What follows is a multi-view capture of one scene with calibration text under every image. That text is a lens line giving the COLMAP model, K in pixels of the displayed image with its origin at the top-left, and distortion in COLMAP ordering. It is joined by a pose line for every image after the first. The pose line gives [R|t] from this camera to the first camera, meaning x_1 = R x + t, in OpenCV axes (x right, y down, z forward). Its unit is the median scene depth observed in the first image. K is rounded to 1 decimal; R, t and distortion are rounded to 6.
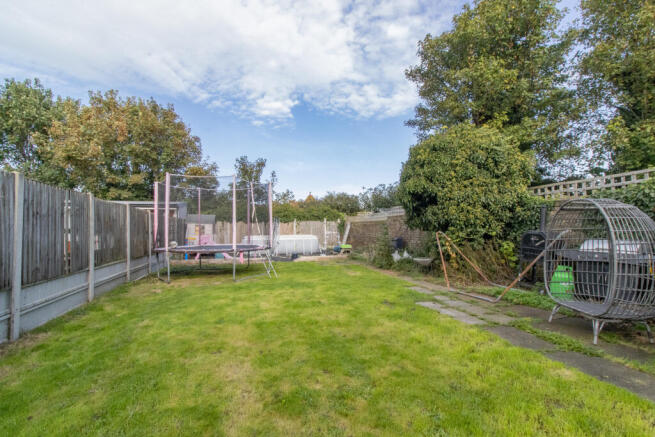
lens RADIAL K [[306.1, 0, 327.5], [0, 306.1, 220.1], [0, 0, 1]] dist [0.011473, 0.003108]
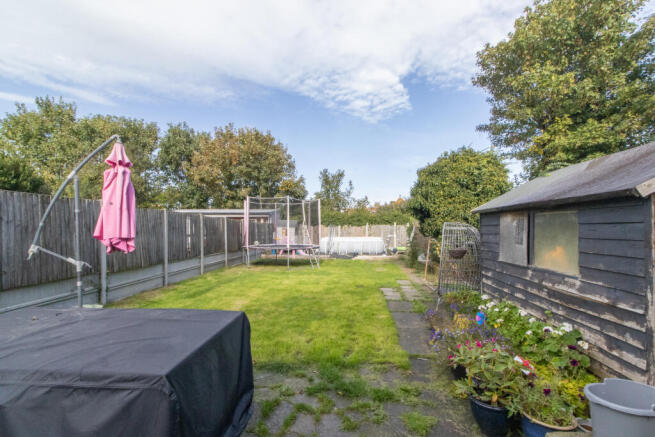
lens RADIAL K [[306.1, 0, 339.1], [0, 306.1, 235.7], [0, 0, 1]] dist [0.011473, 0.003108]
pose [[0.952763, 0.017740, -0.303196, 0.172246], [-0.002252, 0.998678, 0.051355, -0.017648], [0.303707, -0.048246, 0.951543, -0.143813]]
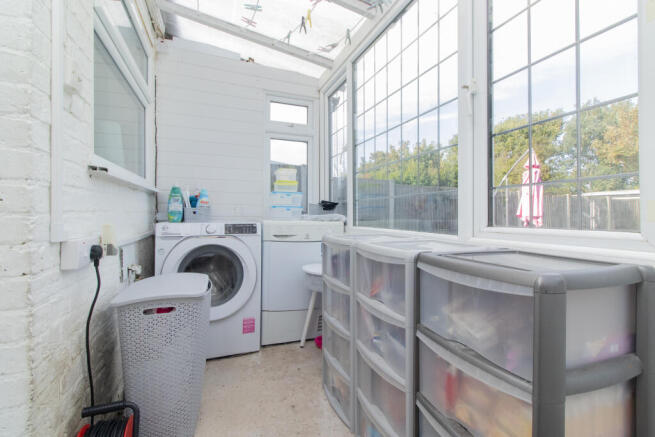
lens RADIAL K [[306.1, 0, 328.5], [0, 306.1, 217.4], [0, 0, 1]] dist [0.011473, 0.003108]
pose [[0.080487, 0.015231, -0.996639, 0.291075], [0.031113, 0.999358, 0.017785, -0.015482], [0.996270, -0.032440, 0.079961, -0.246560]]
